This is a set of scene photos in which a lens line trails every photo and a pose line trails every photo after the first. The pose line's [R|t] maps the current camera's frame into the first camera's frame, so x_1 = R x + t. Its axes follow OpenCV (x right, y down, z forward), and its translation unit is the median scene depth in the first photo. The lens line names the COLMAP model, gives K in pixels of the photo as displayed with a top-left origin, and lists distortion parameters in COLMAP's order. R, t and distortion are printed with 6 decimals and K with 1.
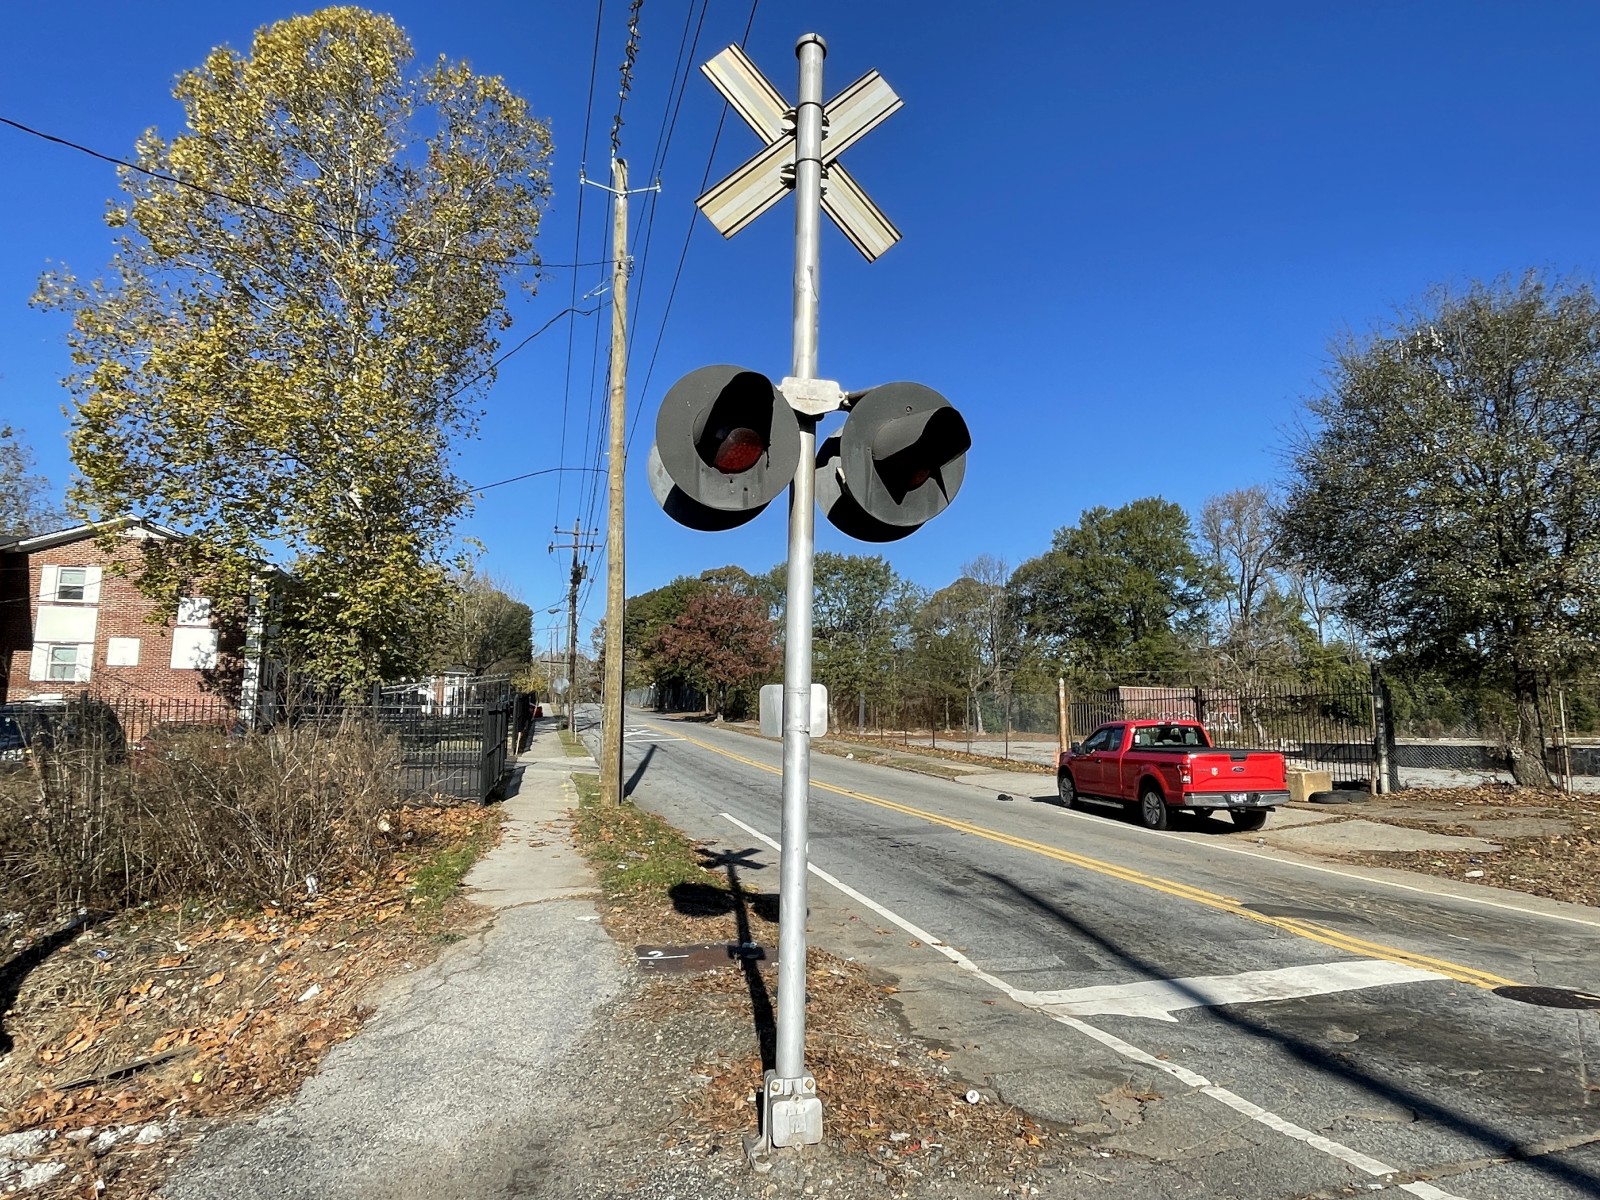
lens RADIAL K [[946.2, 0, 799.8], [0, 946.2, 595.4], [0, 0, 1]] dist [-0.002855, -0.001179]
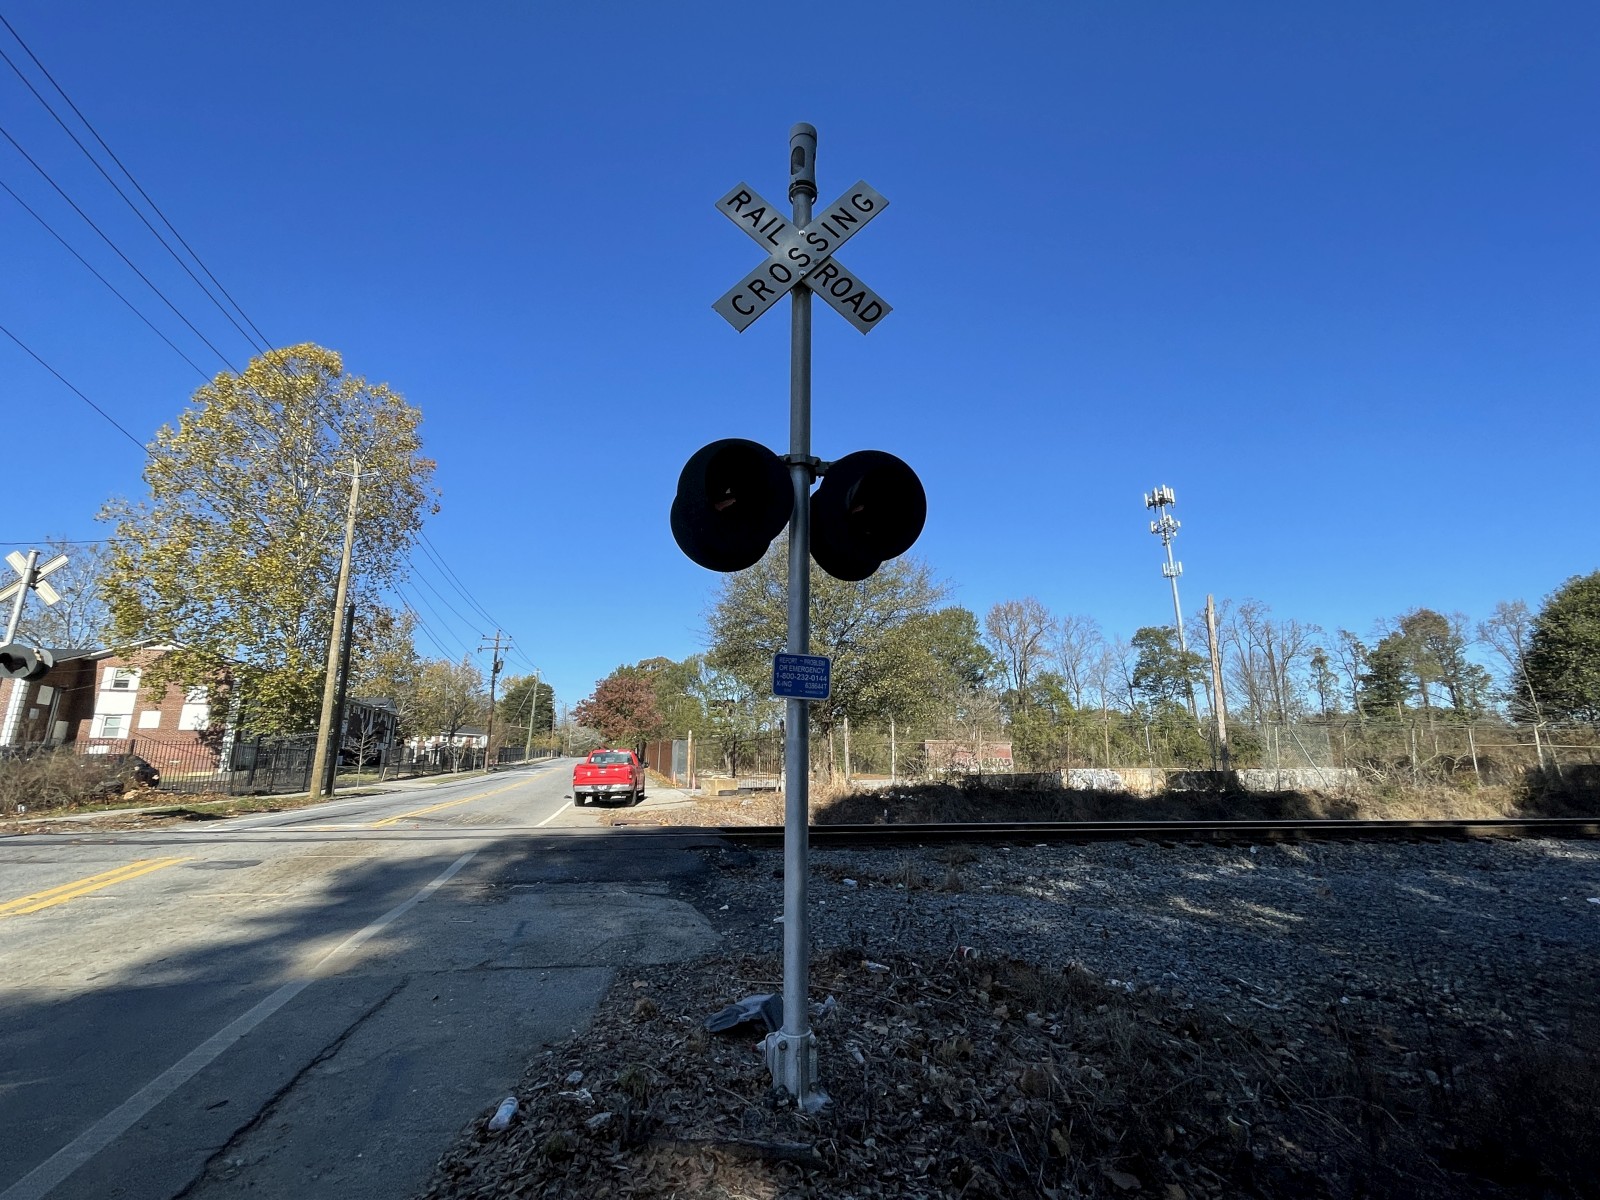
lens RADIAL K [[716.3, 0, 805.2], [0, 716.3, 597.5], [0, 0, 1]] dist [-0.008936, -0.000283]
pose [[0.999950, -0.009902, 0.001367, 0.507131], [0.009992, 0.994153, -0.107513, -0.008615], [-0.000294, 0.107521, 0.994203, -0.299332]]
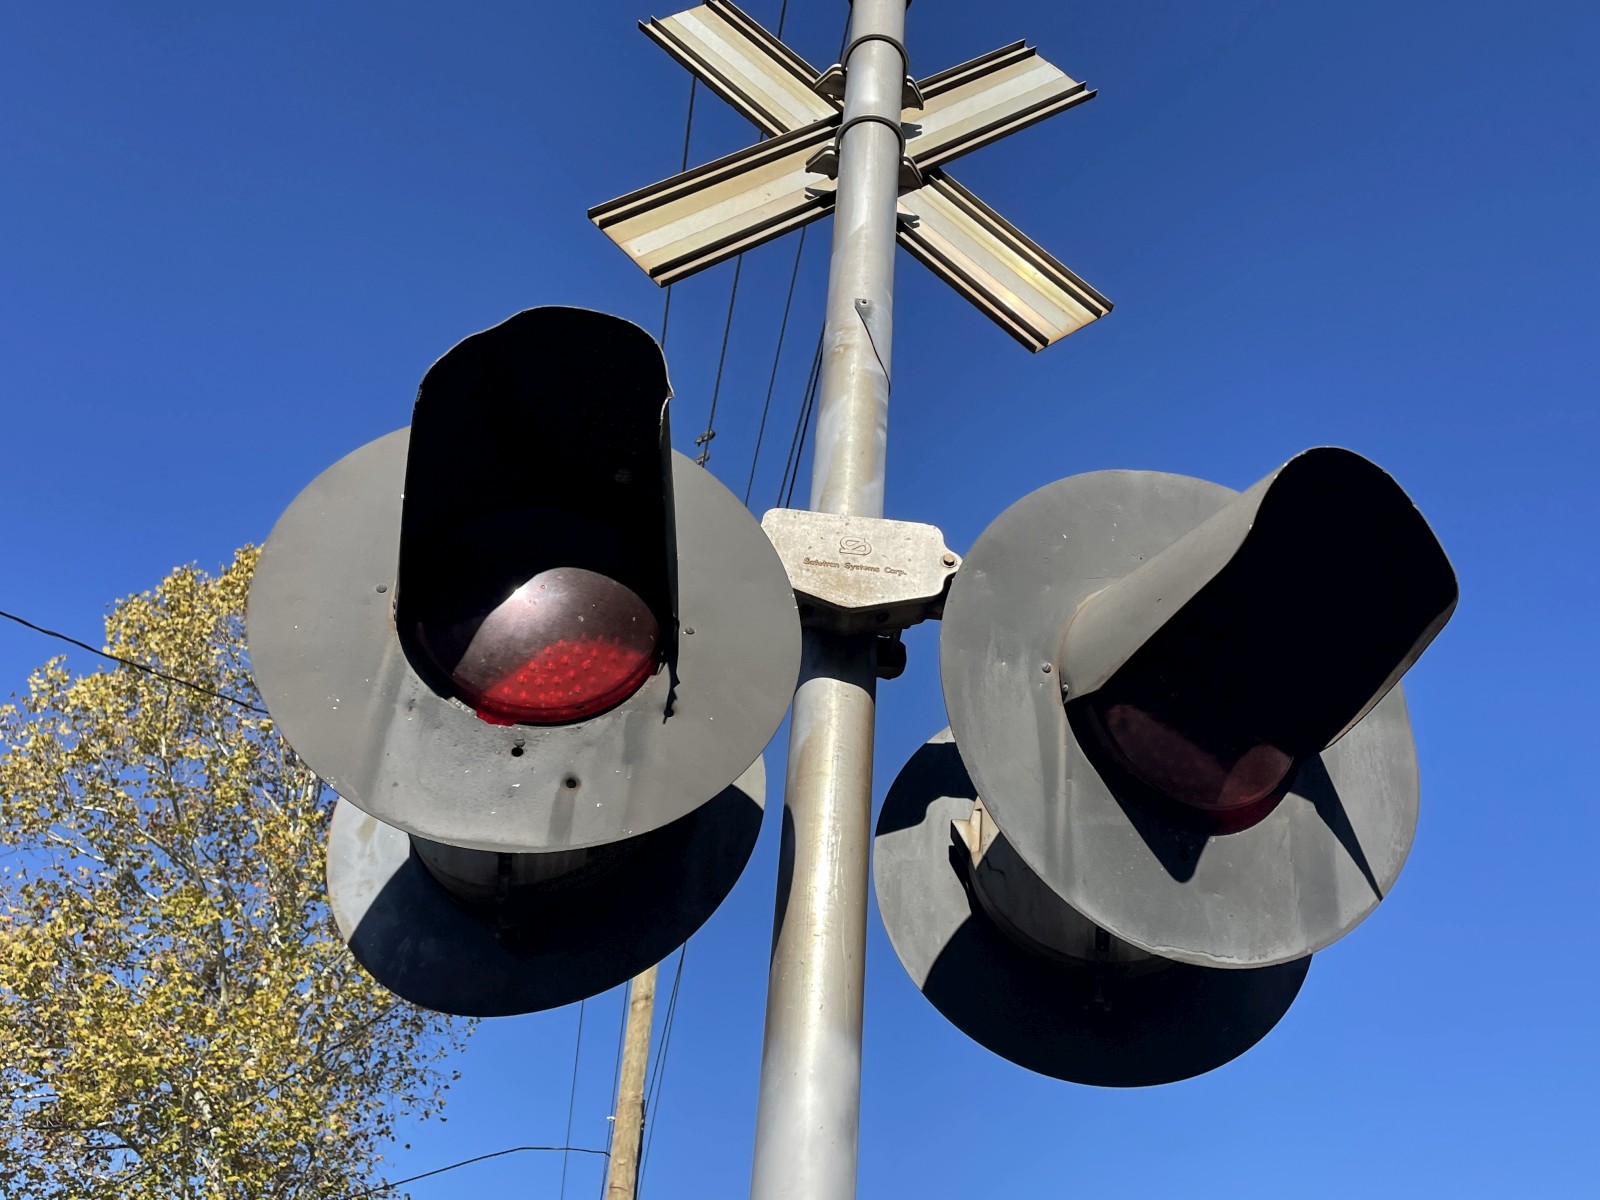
lens RADIAL K [[1374.8, 0, 802.8], [0, 1374.8, 596.5], [0, 0, 1]] dist [0.048583, -0.013915]
pose [[0.992985, -0.033823, -0.113303, 0.009307], [-0.030173, 0.854012, -0.519378, 0.007038], [0.114329, 0.519153, 0.847000, 0.123277]]
